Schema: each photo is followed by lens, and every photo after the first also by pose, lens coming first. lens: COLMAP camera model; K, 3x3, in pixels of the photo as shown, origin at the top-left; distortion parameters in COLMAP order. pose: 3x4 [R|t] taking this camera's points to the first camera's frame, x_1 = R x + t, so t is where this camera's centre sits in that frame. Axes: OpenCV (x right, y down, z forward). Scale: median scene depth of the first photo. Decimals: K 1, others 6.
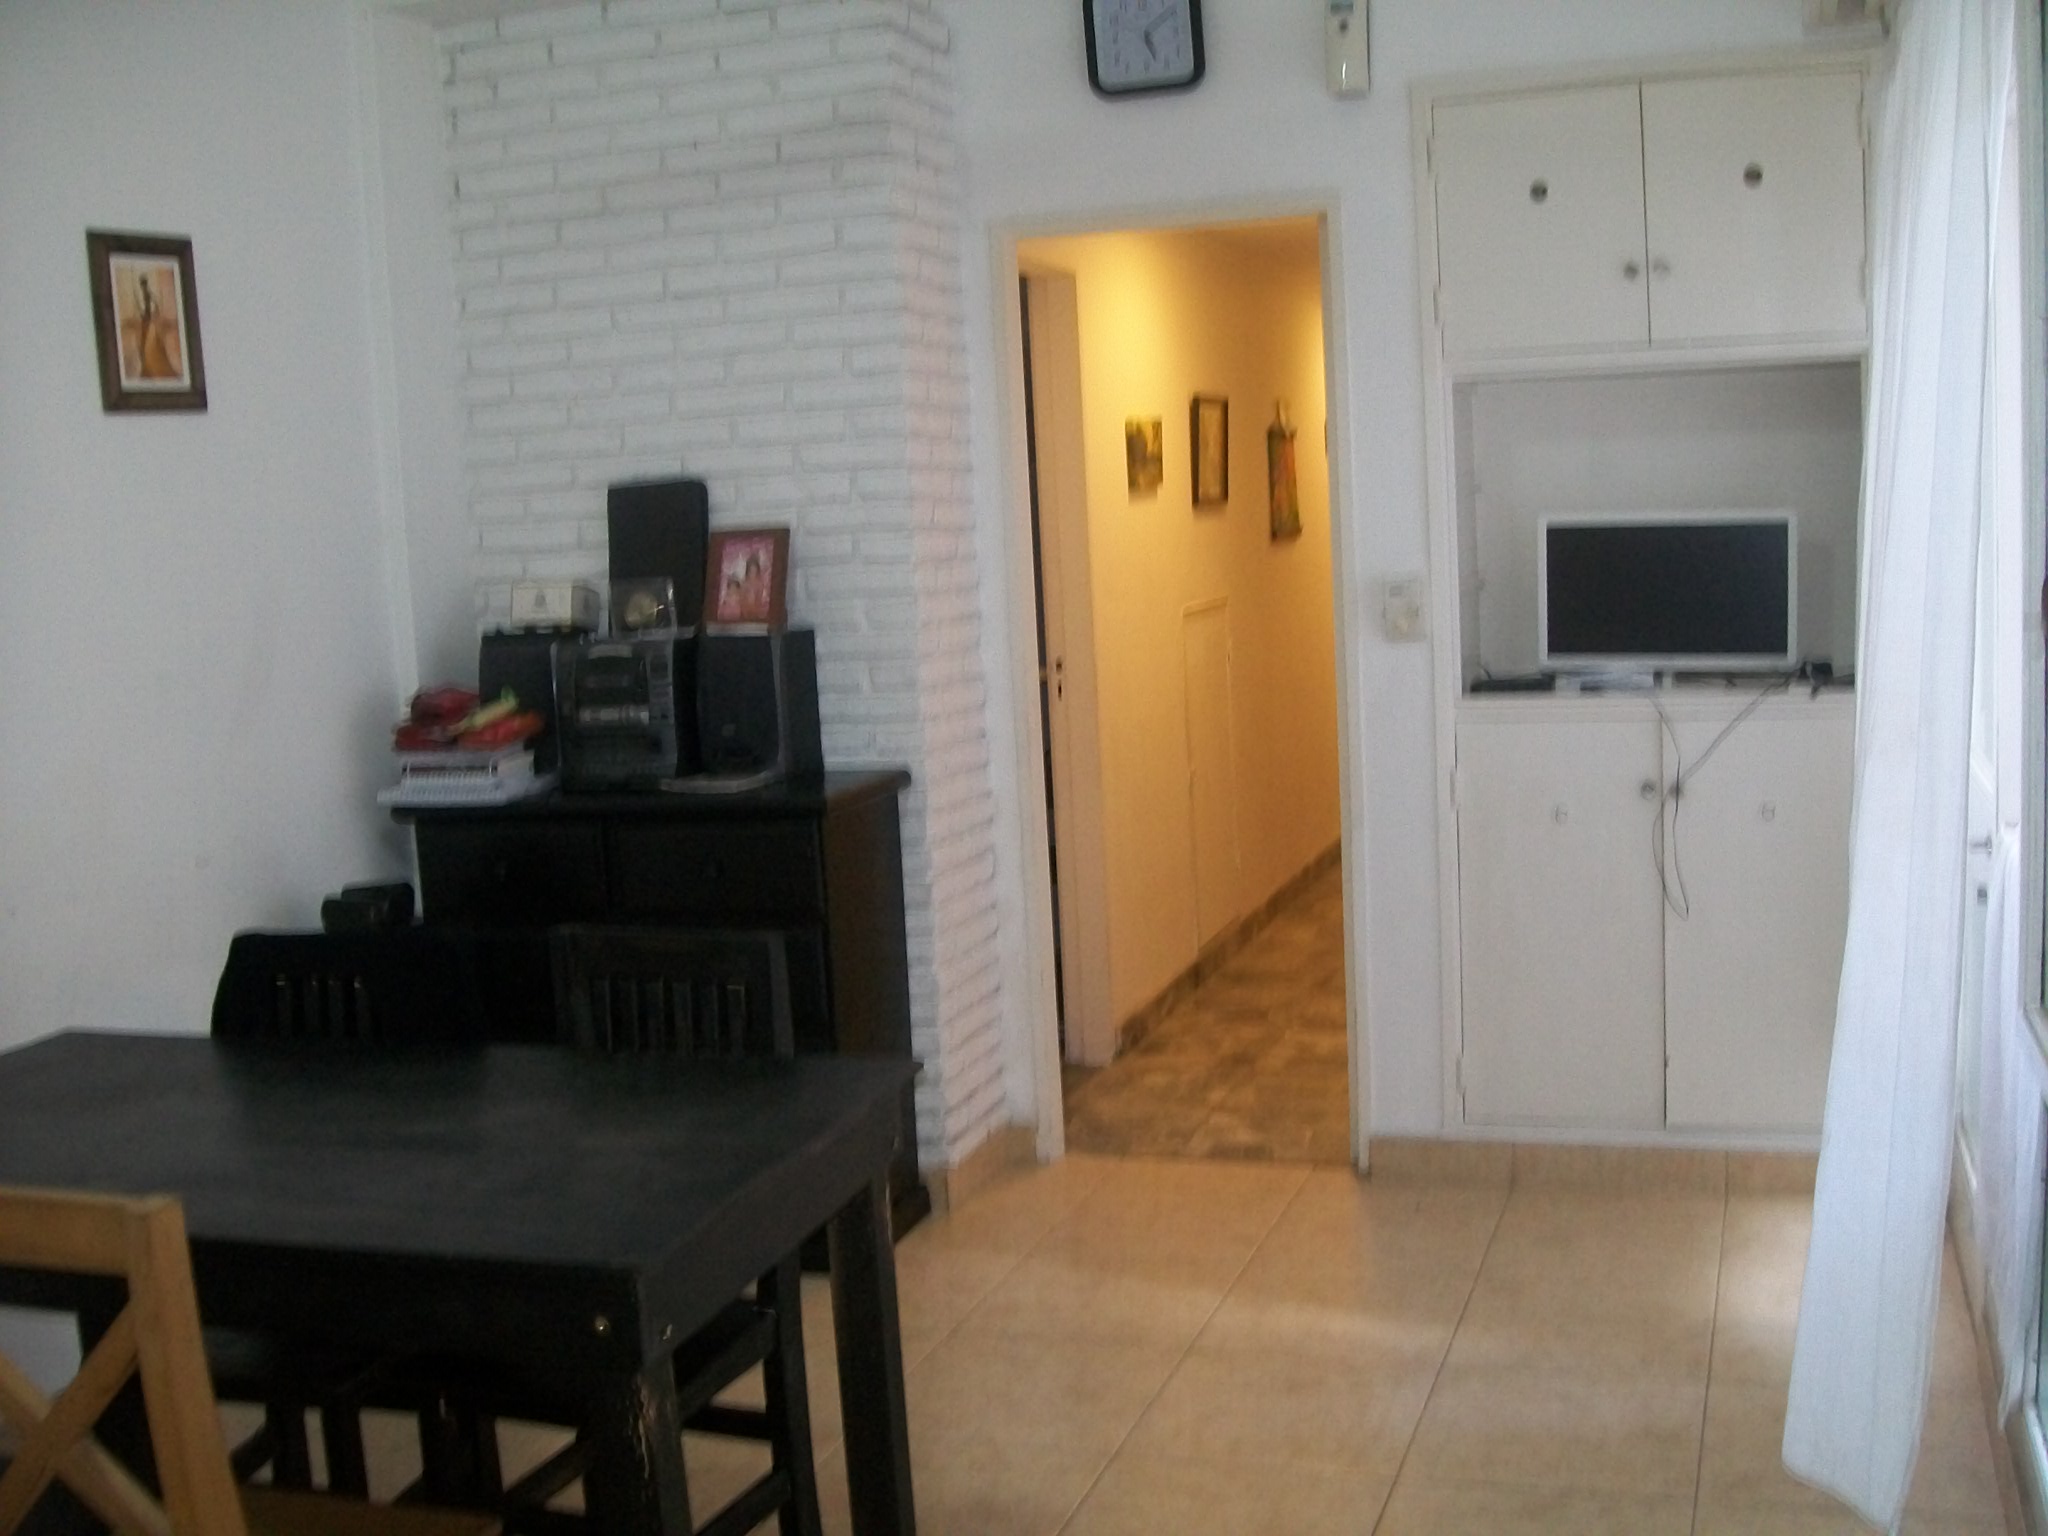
lens RADIAL K [[2280.6, 0, 1025.8], [0, 2280.6, 750.0], [0, 0, 1]] dist [-0.125224, 0.000000]
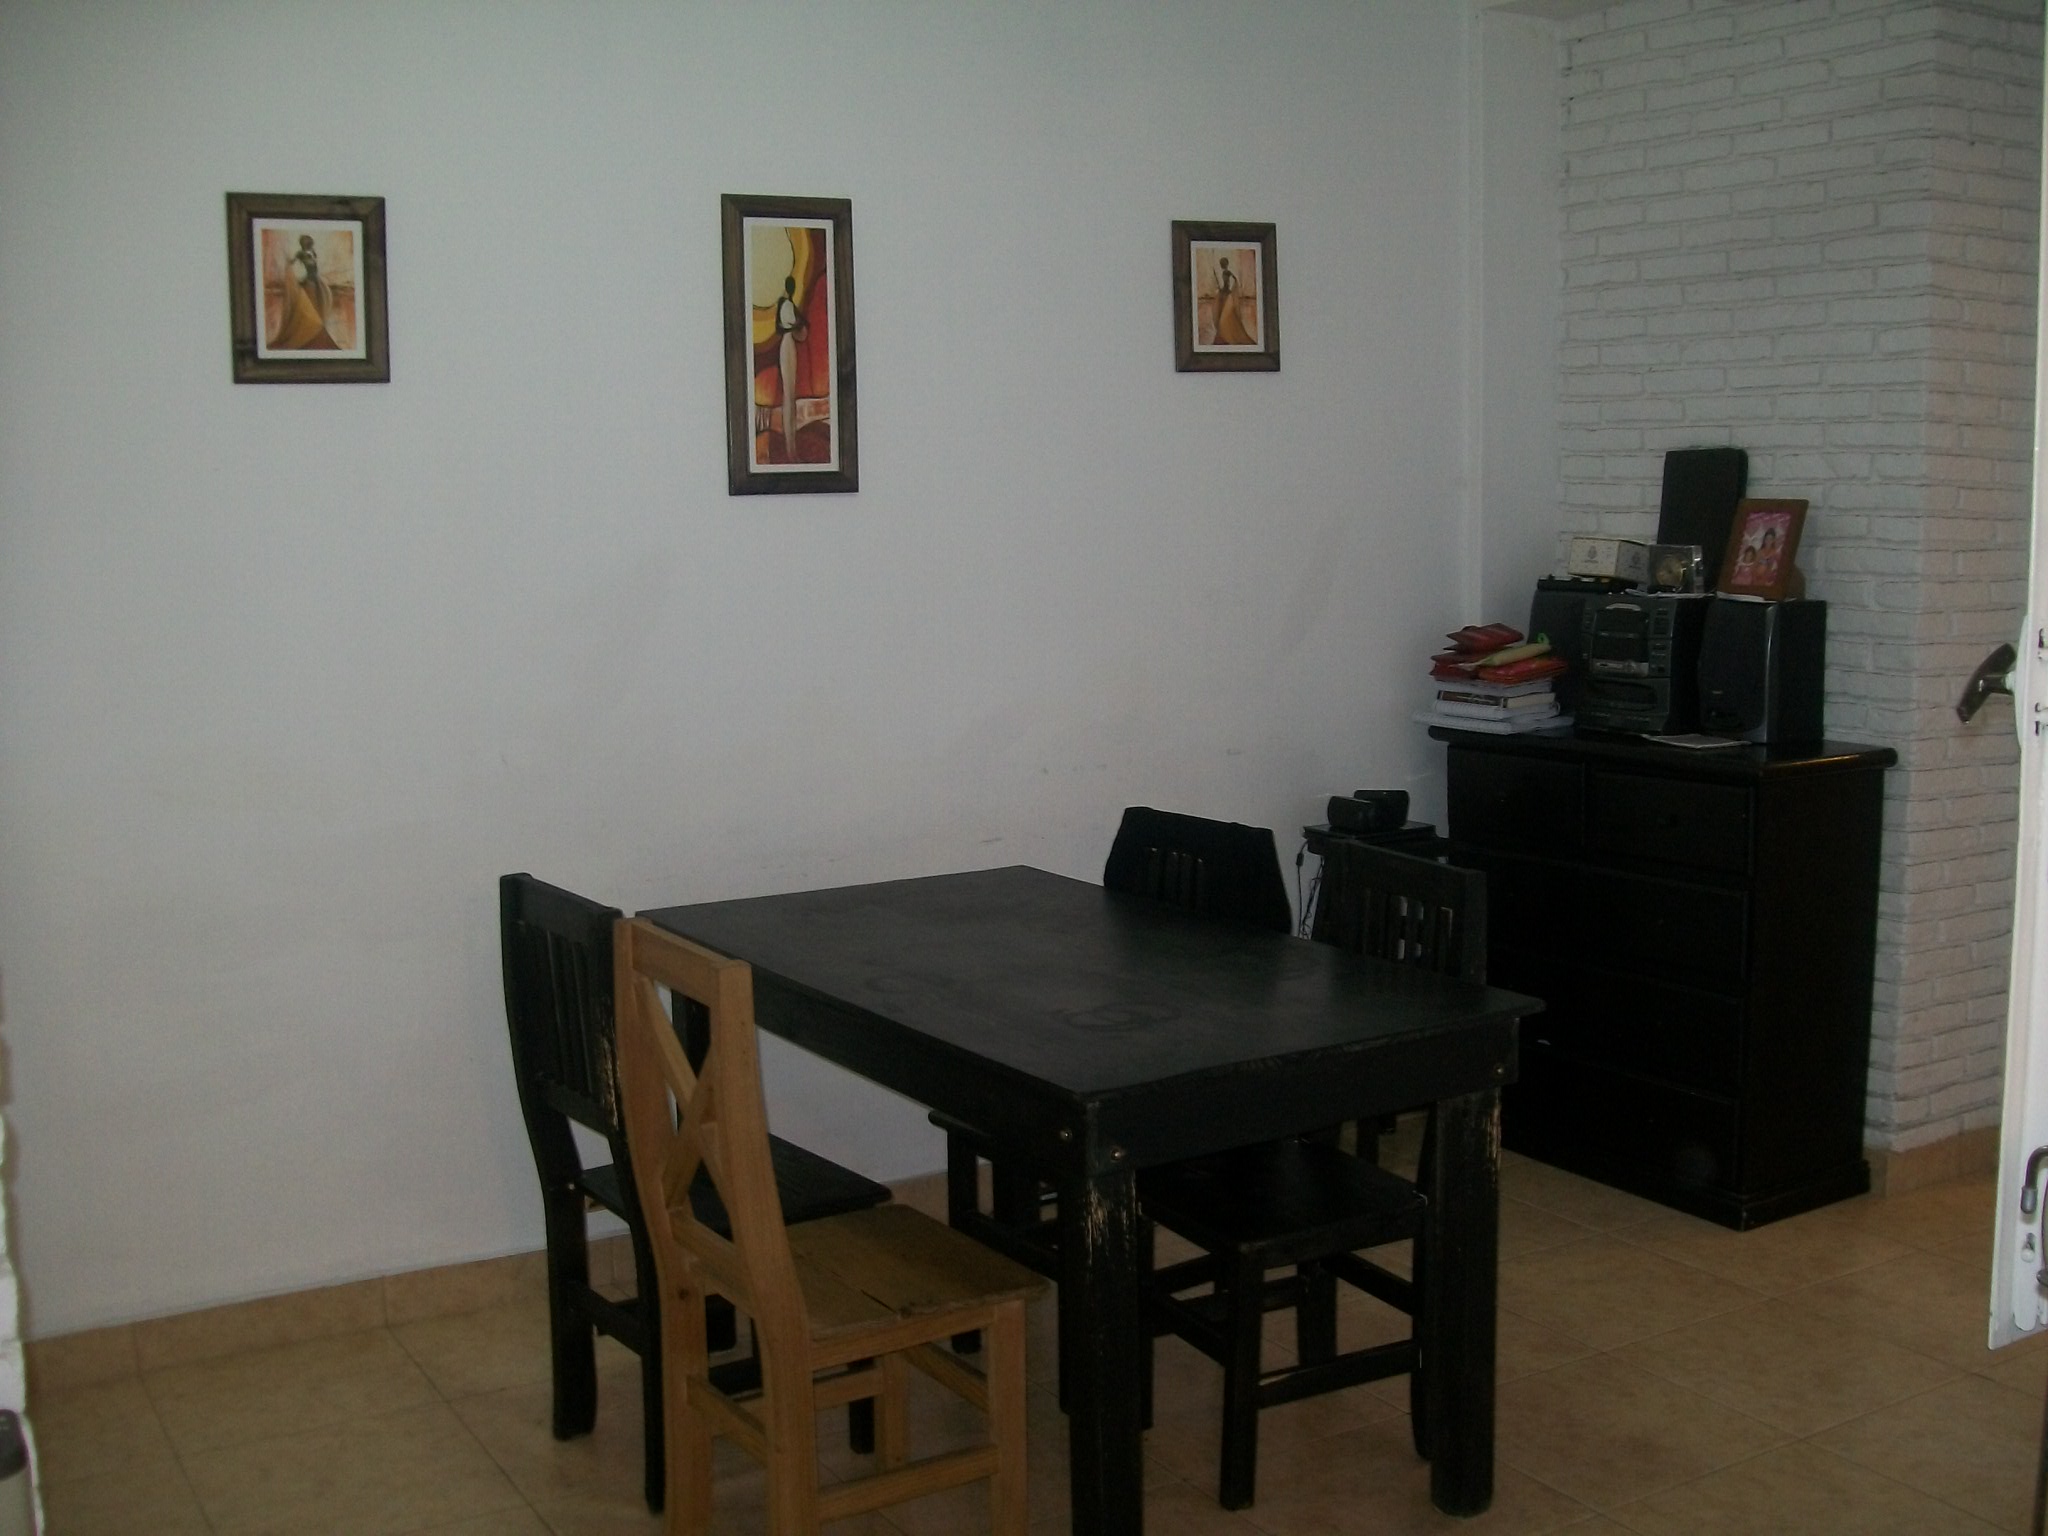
lens RADIAL K [[2280.6, 0, 1043.2], [0, 2280.6, 785.0], [0, 0, 1]] dist [-0.125224, 0.000000]
pose [[0.759948, 0.136576, -0.635473, 0.293627], [-0.103968, 0.990629, 0.088572, -0.025958], [0.641615, -0.001242, 0.767026, 0.004192]]
